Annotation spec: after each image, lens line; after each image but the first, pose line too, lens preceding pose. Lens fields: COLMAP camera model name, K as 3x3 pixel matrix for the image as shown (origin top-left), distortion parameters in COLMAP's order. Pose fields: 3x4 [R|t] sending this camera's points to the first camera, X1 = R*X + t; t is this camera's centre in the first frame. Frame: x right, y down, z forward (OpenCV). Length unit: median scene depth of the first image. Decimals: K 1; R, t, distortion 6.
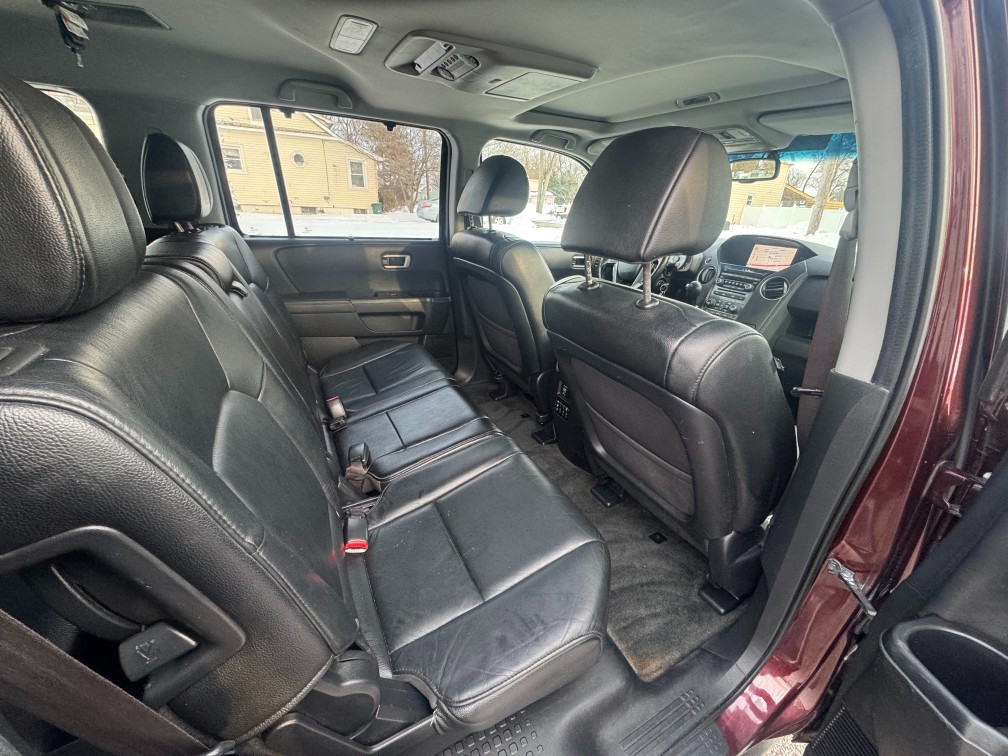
lens RADIAL K [[400.0, 0, 502.6], [0, 400.0, 373.2], [0, 0, 1]] dist [0.000989, 0.000045]
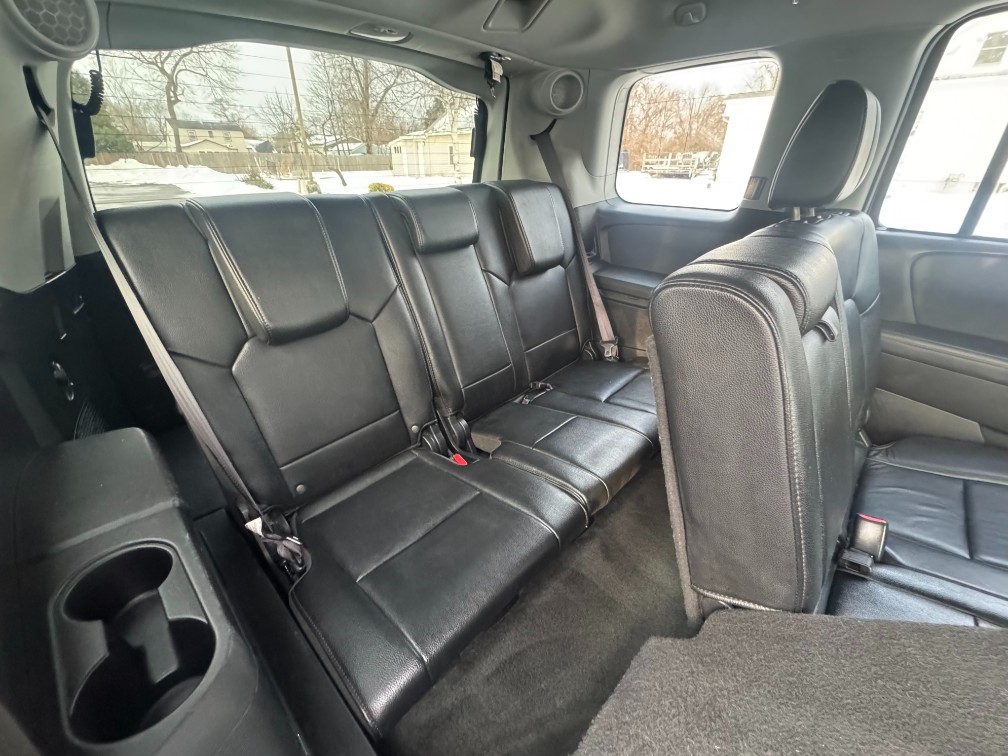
lens RADIAL K [[405.6, 0, 501.8], [0, 405.6, 386.0], [0, 0, 1]] dist [-0.001423, -0.000131]
pose [[0.318557, 0.417084, -0.851212, -0.164028], [-0.361362, 0.883616, 0.297726, -0.085553], [0.876321, 0.212753, 0.432200, 0.207291]]
